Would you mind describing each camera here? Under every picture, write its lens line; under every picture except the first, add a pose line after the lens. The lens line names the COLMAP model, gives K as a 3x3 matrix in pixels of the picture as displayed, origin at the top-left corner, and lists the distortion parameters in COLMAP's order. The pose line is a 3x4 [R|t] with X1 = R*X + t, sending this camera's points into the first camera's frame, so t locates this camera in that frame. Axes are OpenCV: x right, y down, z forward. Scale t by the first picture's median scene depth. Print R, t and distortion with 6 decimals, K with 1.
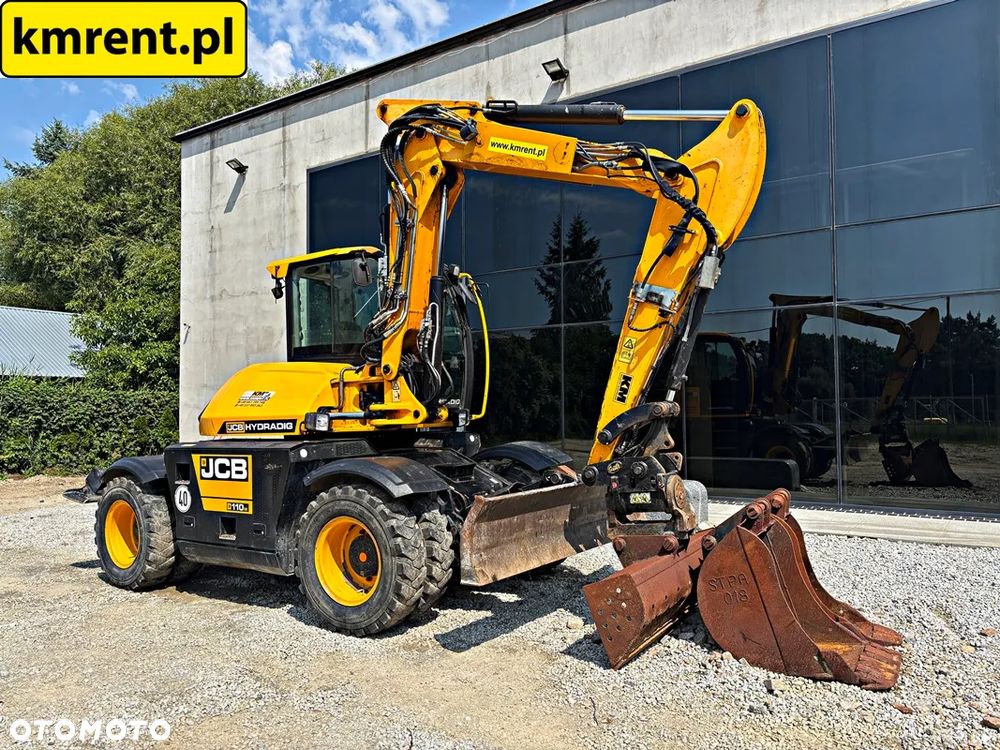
lens RADIAL K [[759.5, 0, 499.7], [0, 759.5, 373.6], [0, 0, 1]] dist [0.046105, -0.050616]
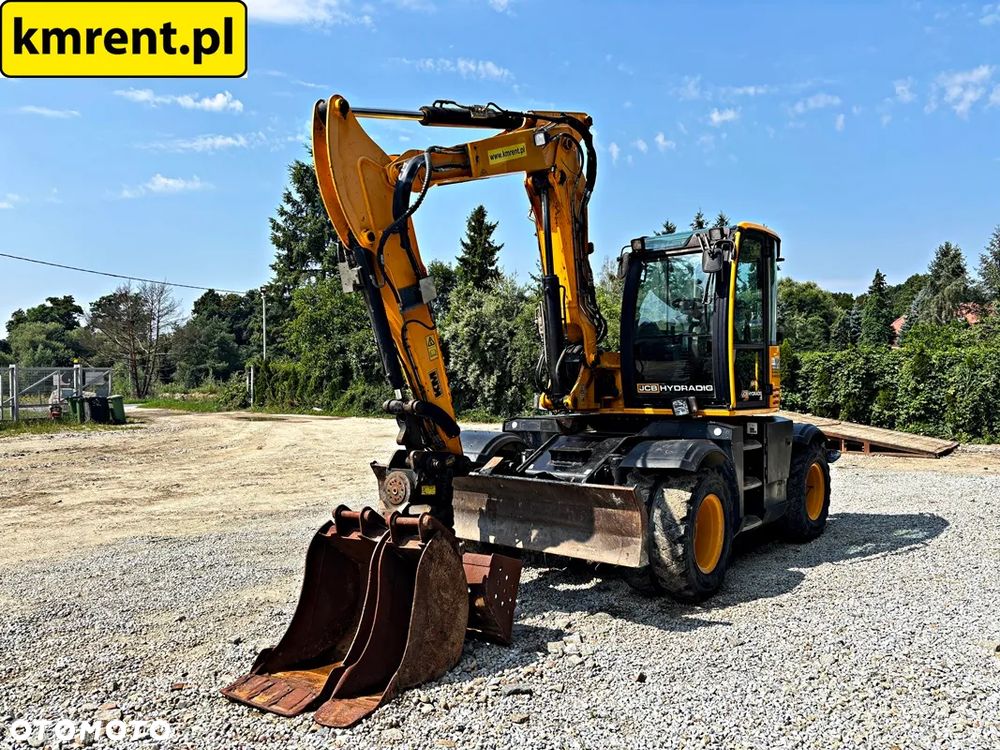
lens RADIAL K [[759.5, 0, 500.9], [0, 759.5, 381.5], [0, 0, 1]] dist [0.046105, -0.050616]
pose [[-0.069118, 0.019271, -0.997422, 0.503270], [0.054836, 0.998375, 0.015489, 0.001911], [0.996100, -0.053624, -0.070063, 0.495595]]
